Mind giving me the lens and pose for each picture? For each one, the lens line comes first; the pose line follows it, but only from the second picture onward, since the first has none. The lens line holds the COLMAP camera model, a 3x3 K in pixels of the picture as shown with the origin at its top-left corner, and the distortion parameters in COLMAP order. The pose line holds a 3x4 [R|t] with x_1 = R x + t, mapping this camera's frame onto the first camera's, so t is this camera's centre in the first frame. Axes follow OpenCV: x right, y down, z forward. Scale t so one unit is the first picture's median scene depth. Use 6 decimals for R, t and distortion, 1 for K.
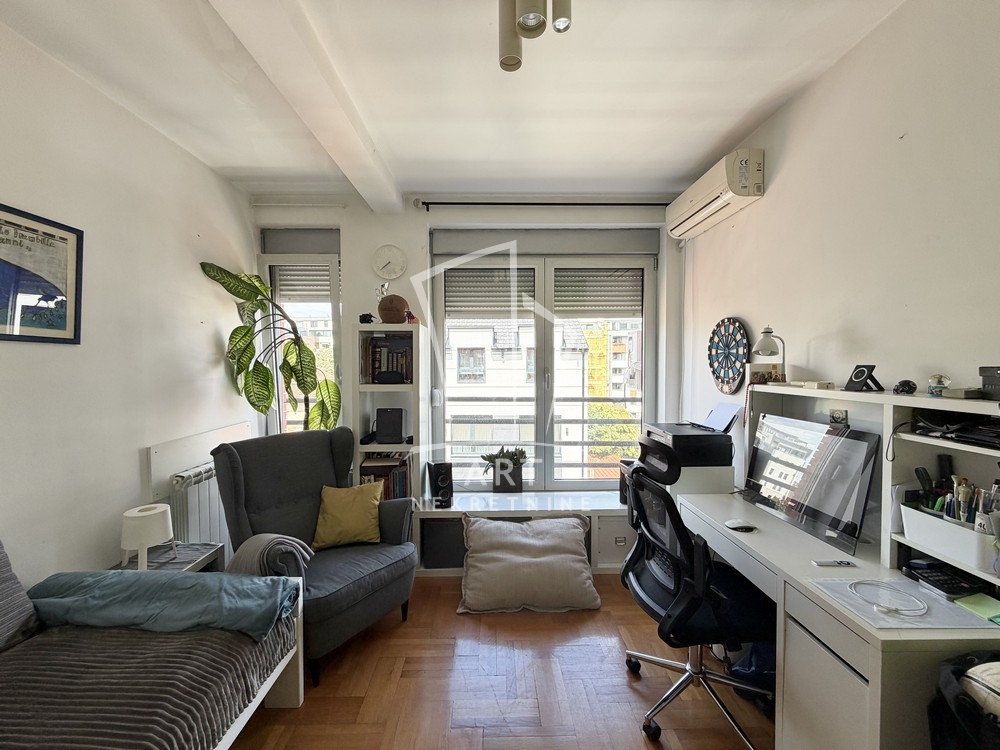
lens RADIAL K [[398.4, 0, 495.5], [0, 398.4, 376.7], [0, 0, 1]] dist [0.000473, -0.000270]
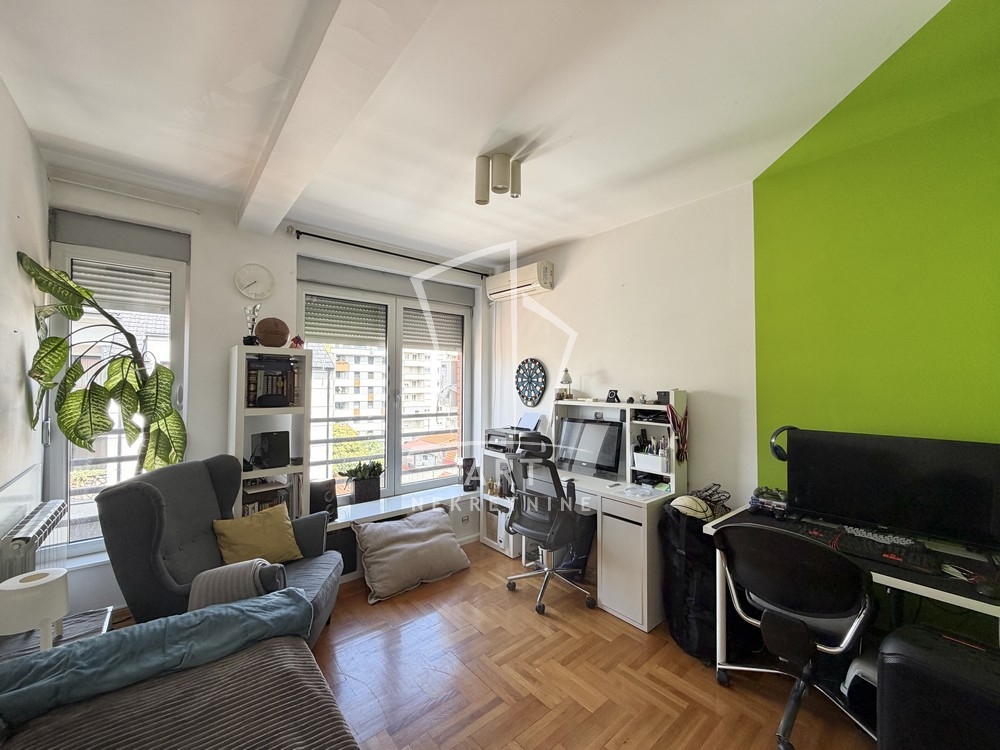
lens RADIAL K [[398.4, 0, 496.6], [0, 398.4, 377.9], [0, 0, 1]] dist [0.000473, -0.000270]
pose [[0.775173, 0.016319, 0.631538, -0.485161], [0.011425, 0.999141, -0.039841, -0.009196], [-0.631646, 0.038099, 0.774320, -0.128523]]
